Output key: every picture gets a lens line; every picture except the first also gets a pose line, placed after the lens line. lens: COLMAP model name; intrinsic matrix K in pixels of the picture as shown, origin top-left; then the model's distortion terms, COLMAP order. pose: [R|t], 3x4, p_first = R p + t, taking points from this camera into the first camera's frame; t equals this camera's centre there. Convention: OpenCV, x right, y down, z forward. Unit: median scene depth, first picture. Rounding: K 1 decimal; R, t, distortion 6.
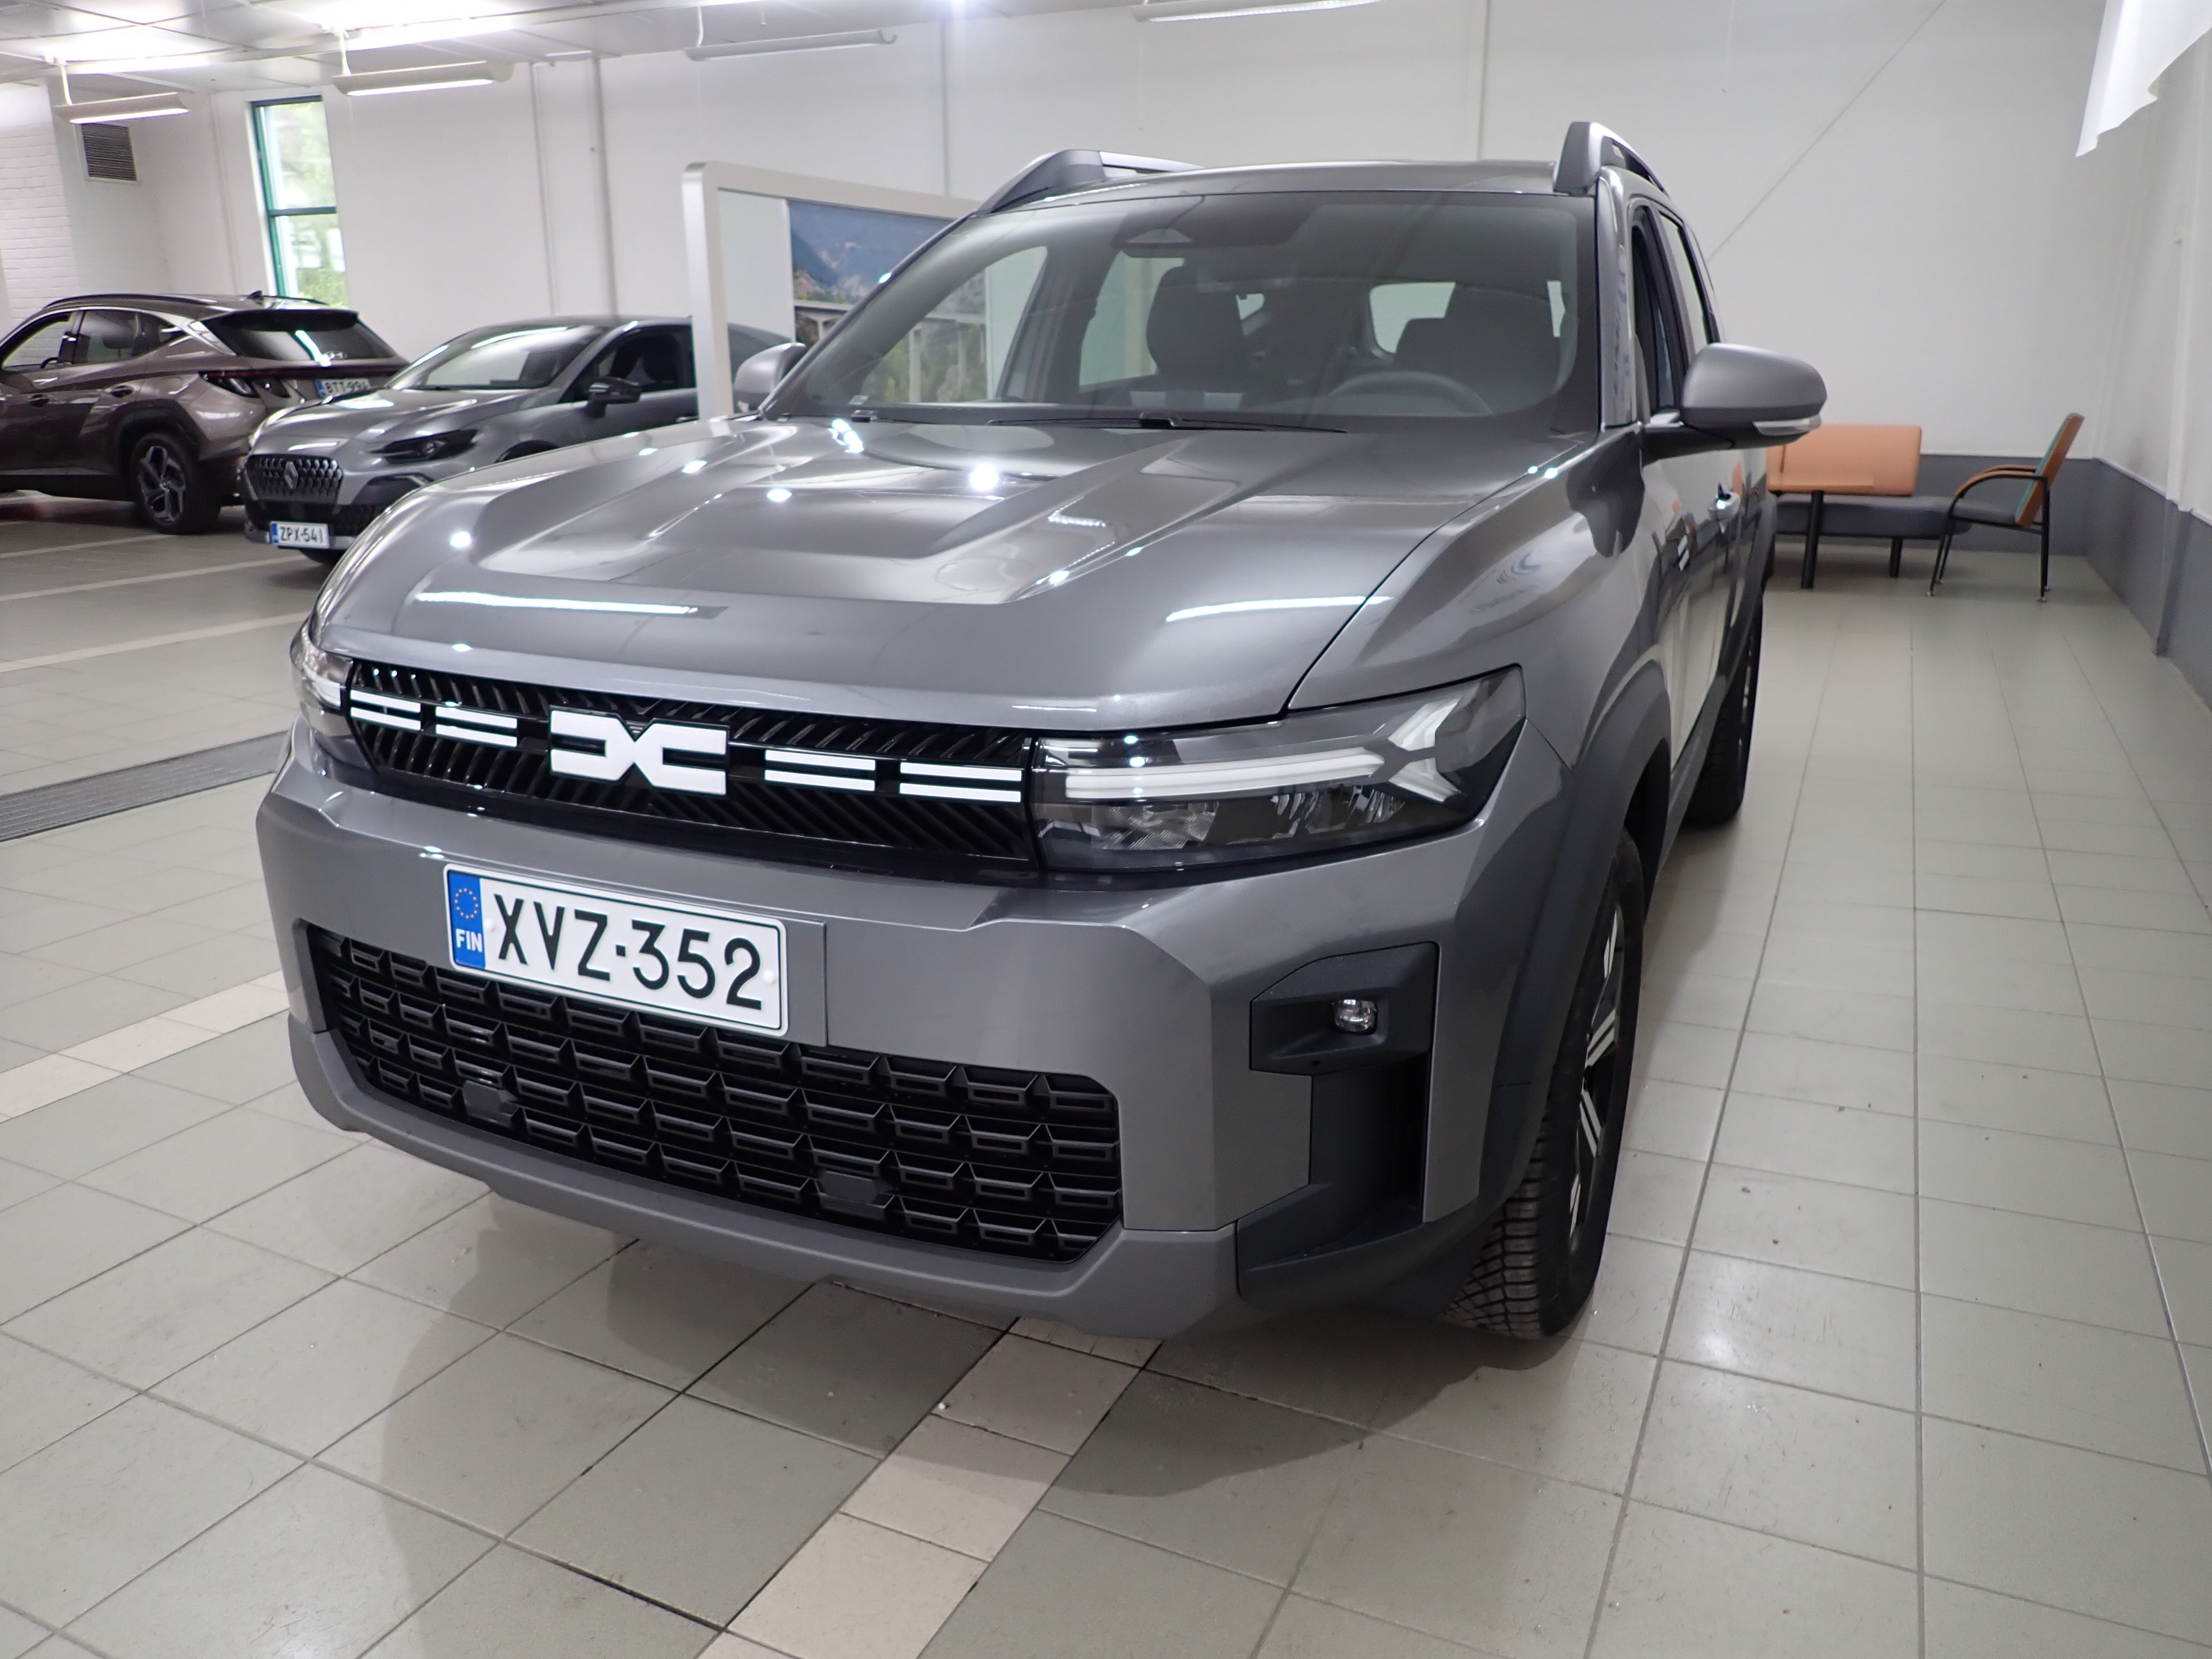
lens RADIAL K [[1619.4, 0, 1097.4], [0, 1619.4, 828.0], [0, 0, 1]] dist [-0.007051, -0.007698]
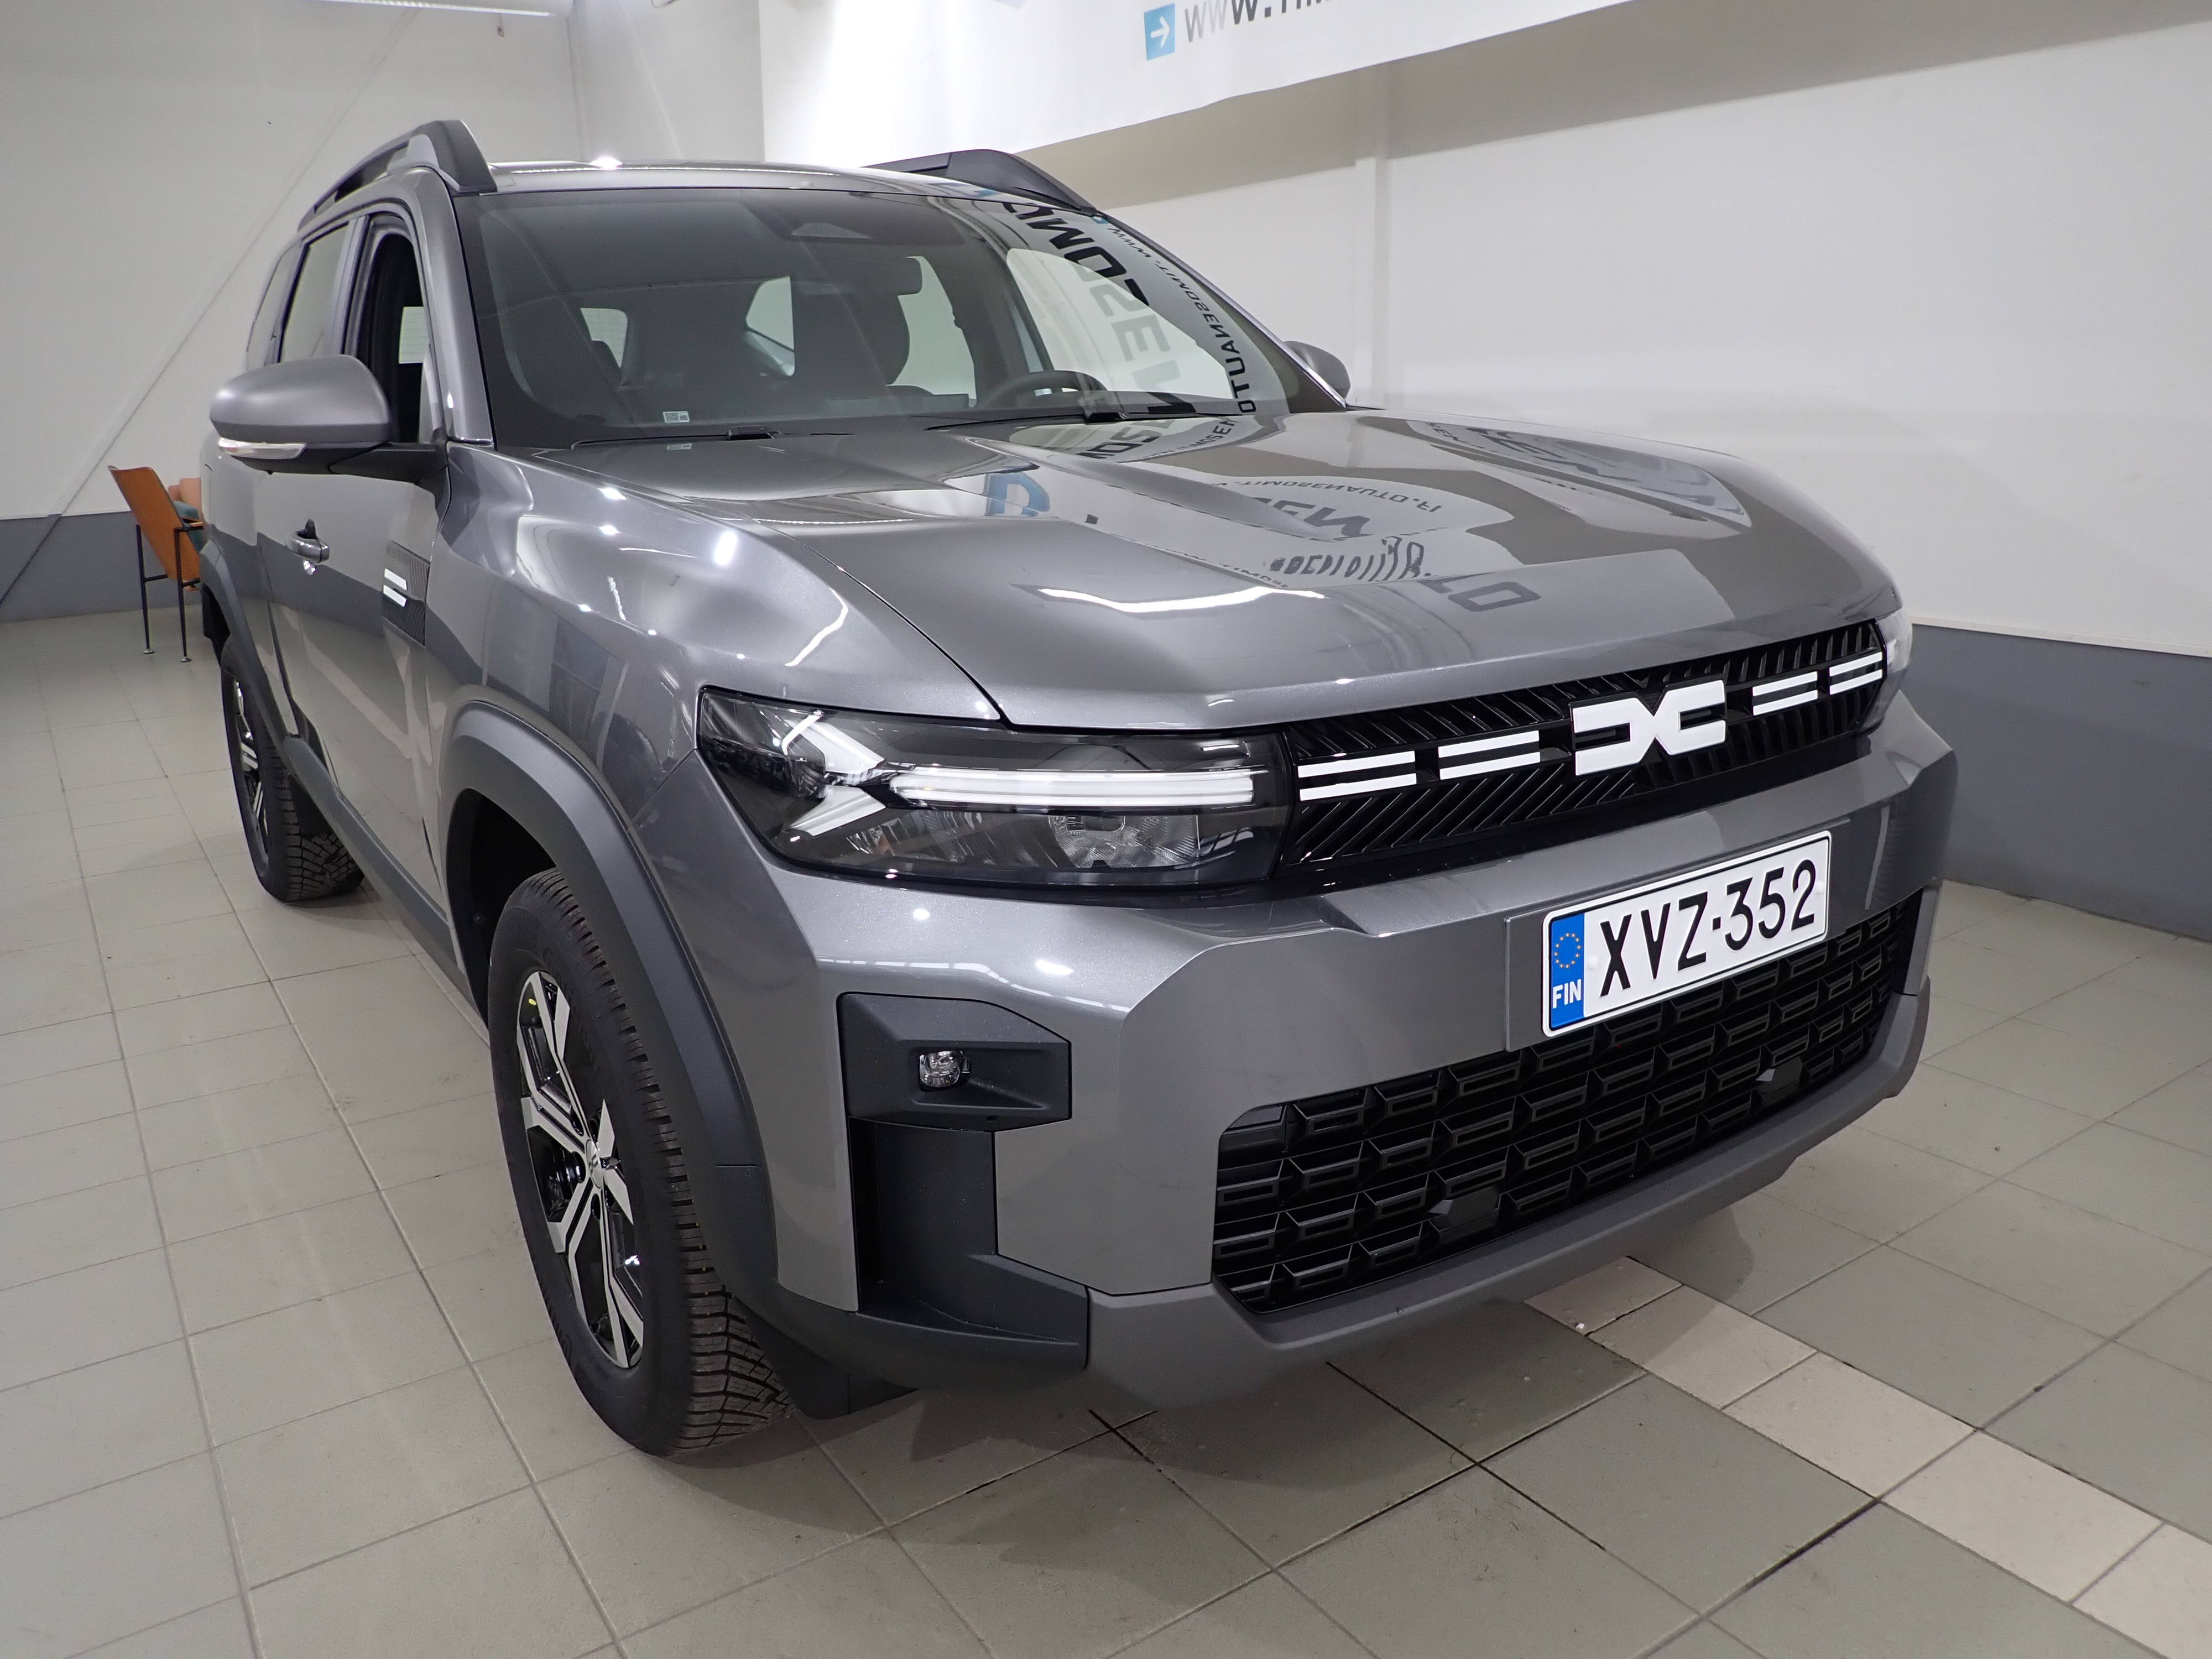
lens RADIAL K [[1619.4, 0, 1097.4], [0, 1619.4, 828.0], [0, 0, 1]] dist [-0.007051, -0.007698]
pose [[0.517218, -0.242141, 0.820886, -1.246401], [0.269298, 0.956469, 0.112457, -0.184238], [-0.812382, 0.162898, 0.559911, 0.738026]]
